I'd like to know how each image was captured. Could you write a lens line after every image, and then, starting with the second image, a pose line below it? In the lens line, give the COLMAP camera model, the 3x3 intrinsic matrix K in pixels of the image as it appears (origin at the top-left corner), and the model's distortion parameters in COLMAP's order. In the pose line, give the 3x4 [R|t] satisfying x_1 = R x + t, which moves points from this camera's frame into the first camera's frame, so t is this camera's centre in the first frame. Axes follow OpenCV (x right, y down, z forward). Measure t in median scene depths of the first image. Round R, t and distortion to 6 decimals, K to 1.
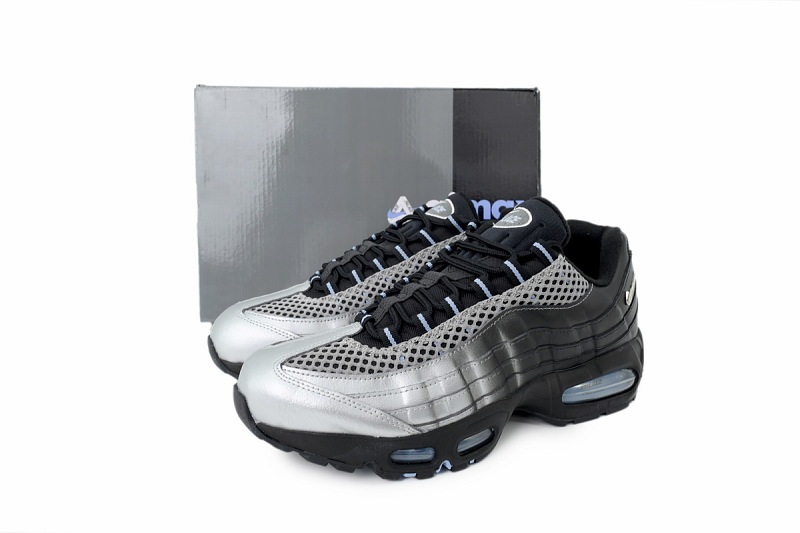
lens RADIAL K [[553.3, 0, 400.0], [0, 553.3, 266.5], [0, 0, 1]] dist [0.001267, -0.000122]
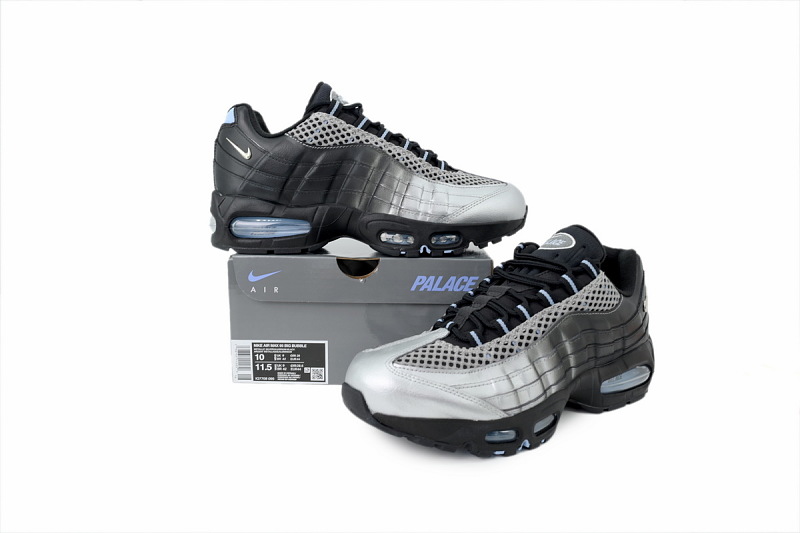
lens RADIAL K [[553.3, 0, 400.0], [0, 553.3, 266.5], [0, 0, 1]] dist [0.001267, -0.000122]
pose [[0.991228, -0.003674, 0.132109, -0.338014], [0.011067, 0.998410, -0.055267, 0.035293], [-0.131696, 0.056244, 0.989693, -0.176414]]
